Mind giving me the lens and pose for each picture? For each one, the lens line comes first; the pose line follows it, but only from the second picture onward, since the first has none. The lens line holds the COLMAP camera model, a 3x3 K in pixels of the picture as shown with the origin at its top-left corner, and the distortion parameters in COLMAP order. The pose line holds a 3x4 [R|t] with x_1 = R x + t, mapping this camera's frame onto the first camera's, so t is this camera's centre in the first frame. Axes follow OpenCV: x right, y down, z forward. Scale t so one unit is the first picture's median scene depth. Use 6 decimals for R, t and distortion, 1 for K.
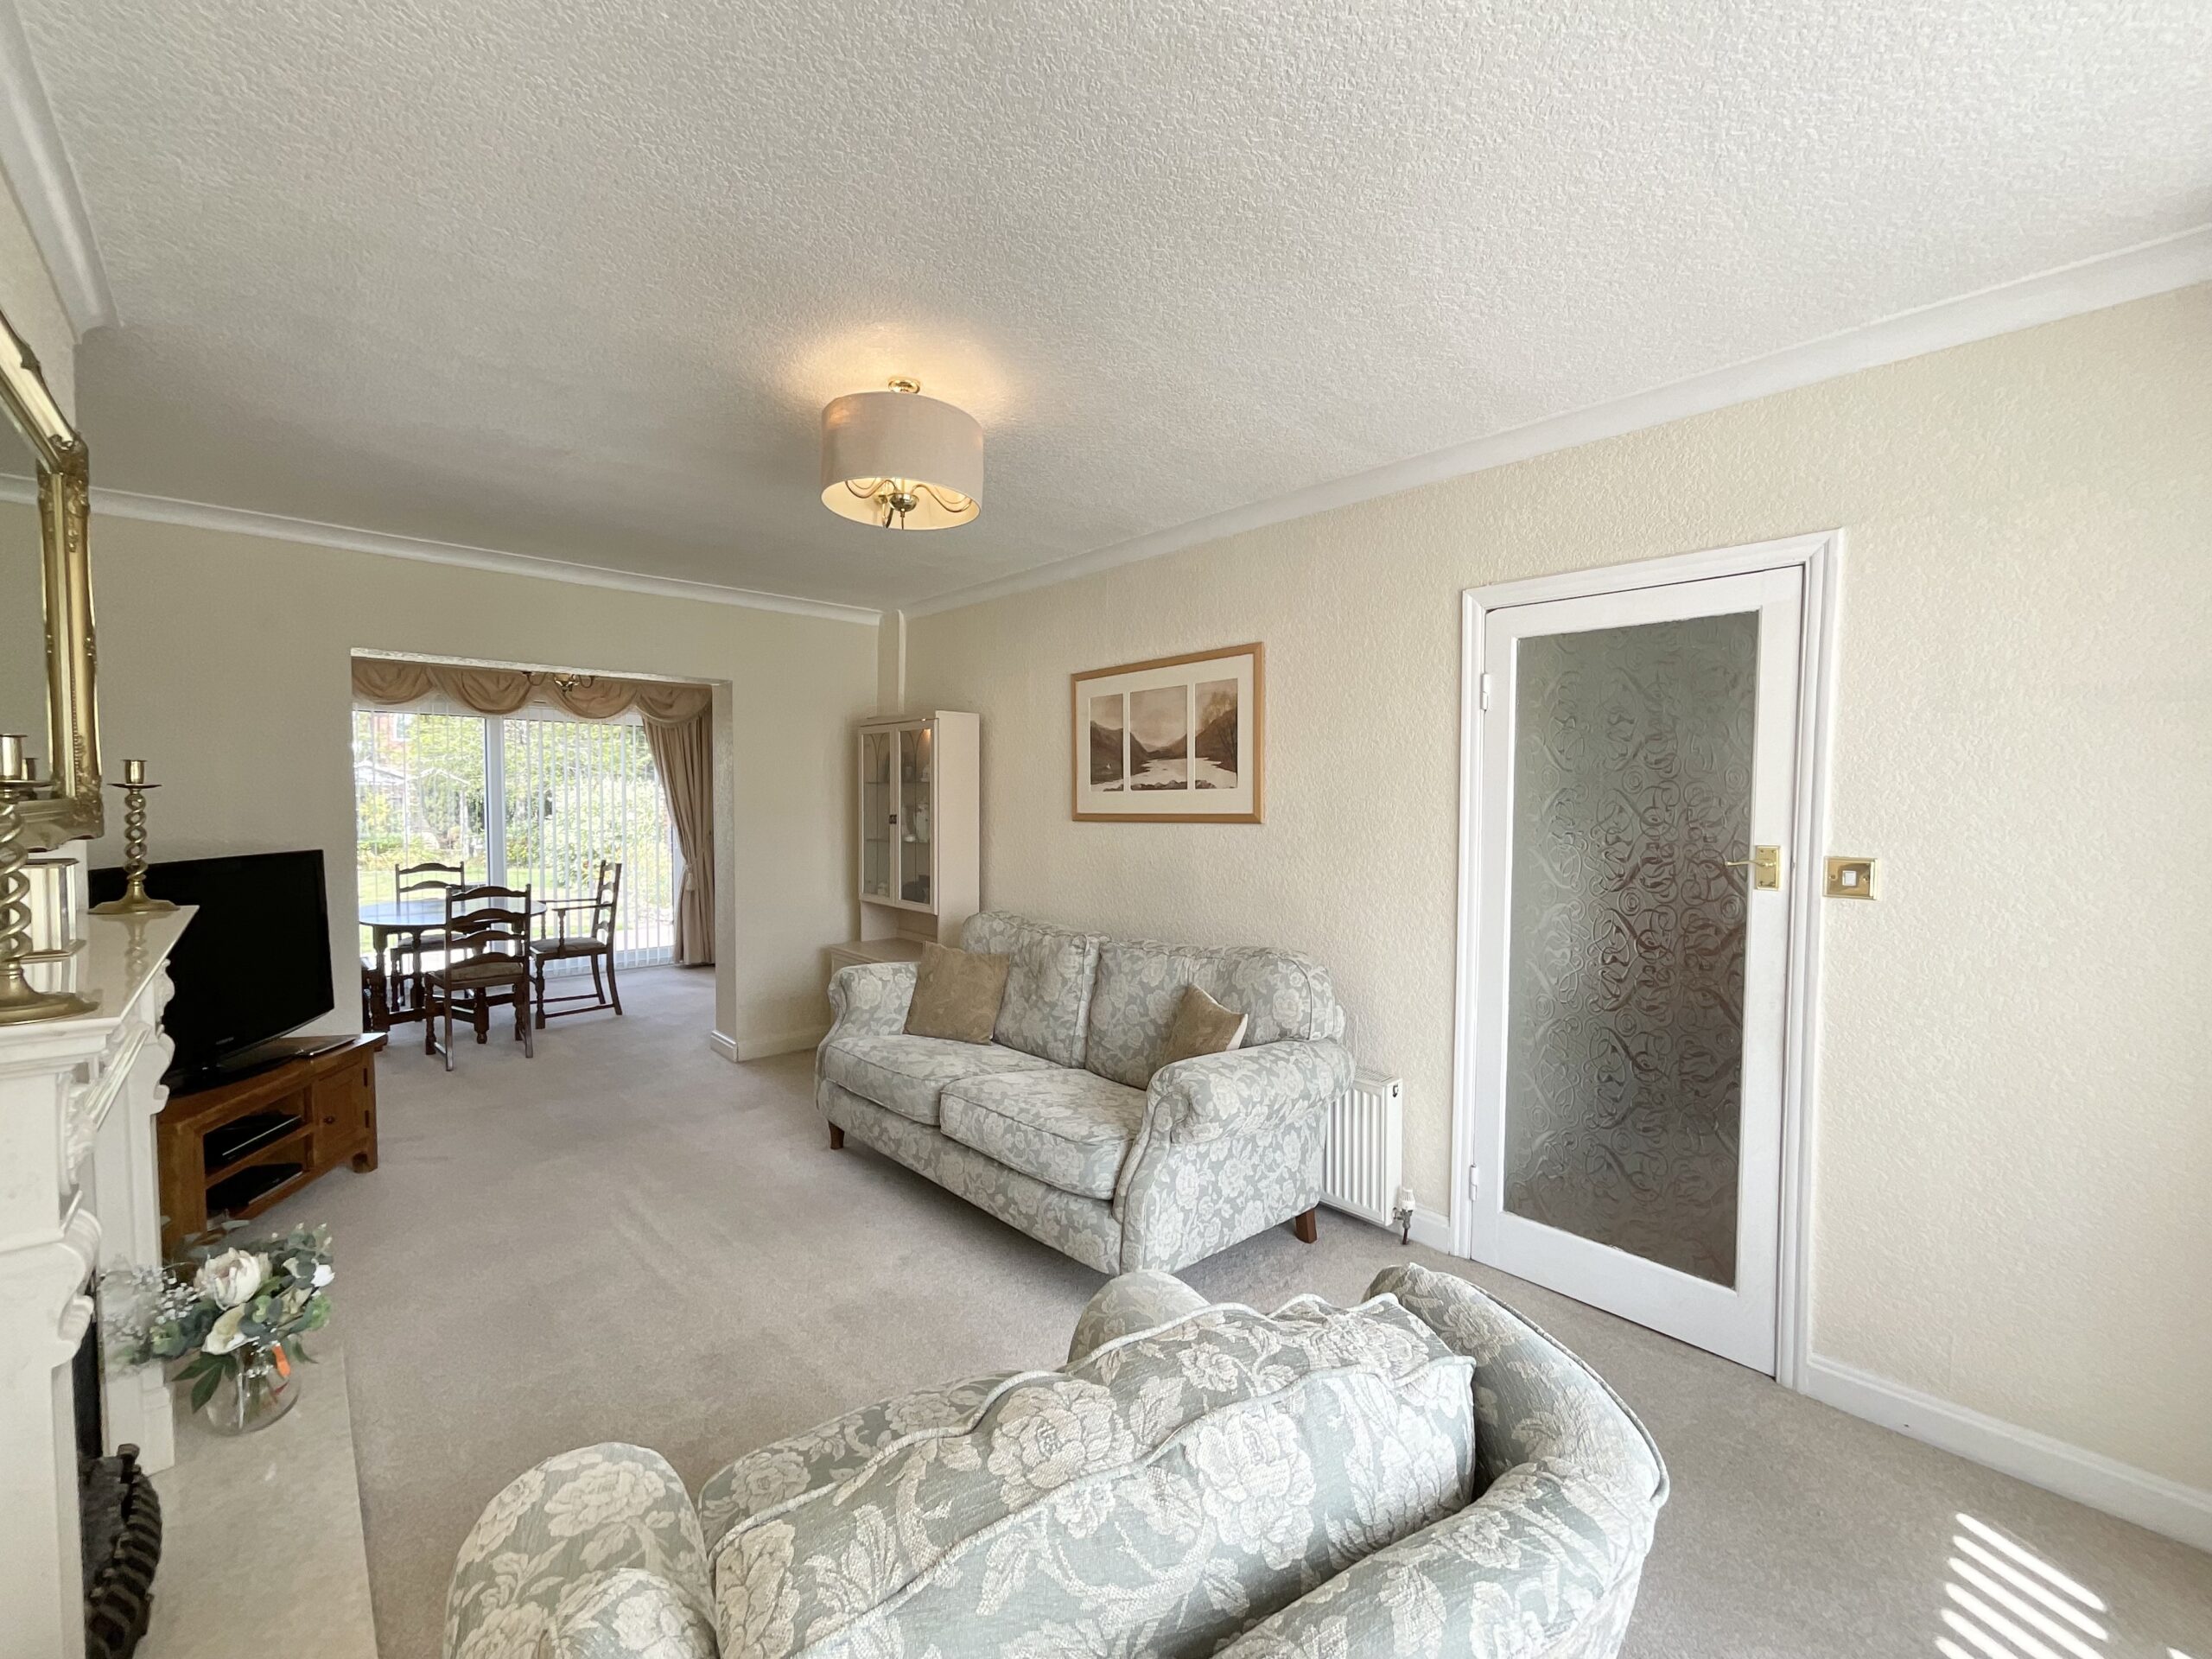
lens RADIAL K [[896.9, 0, 1110.6], [0, 896.9, 833.7], [0, 0, 1]] dist [0.000286, 0.000147]
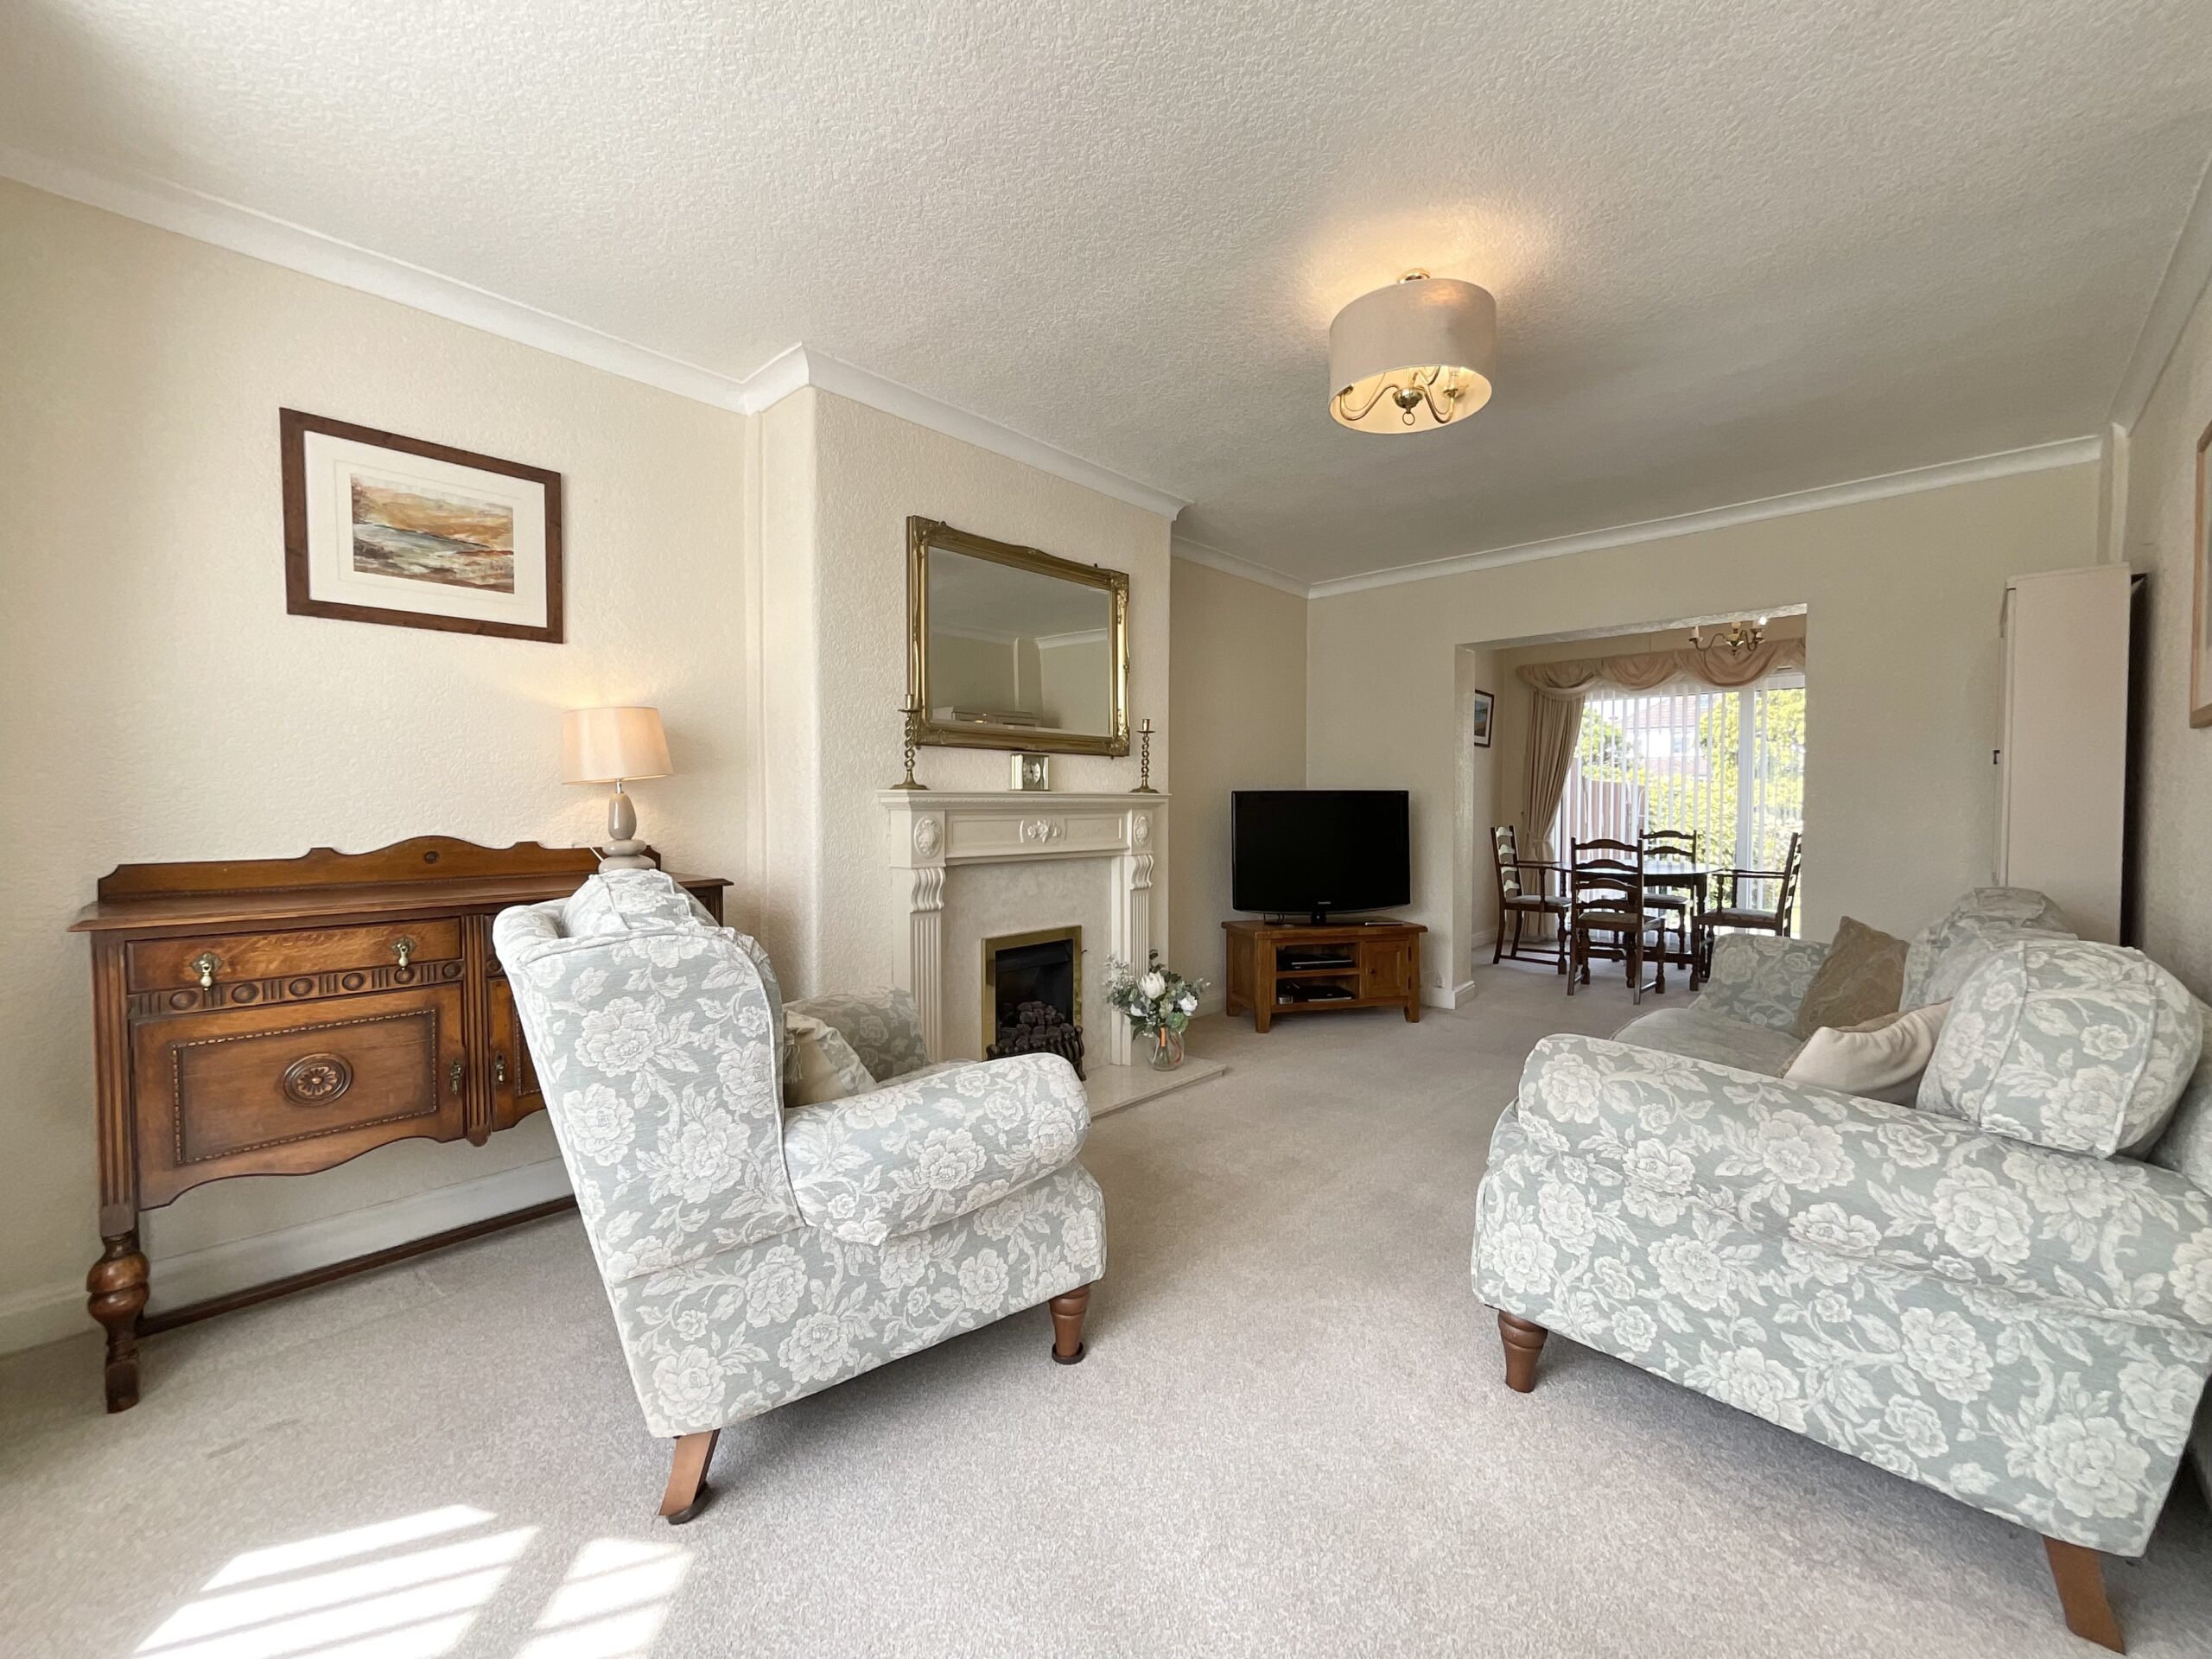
lens RADIAL K [[898.7, 0, 1104.5], [0, 898.7, 831.3], [0, 0, 1]] dist [-0.001987, 0.000275]
pose [[0.072549, 0.025542, -0.997038, 0.643491], [-0.043625, 0.998797, 0.022413, 0.089693], [0.996410, 0.041870, 0.073576, 0.519229]]
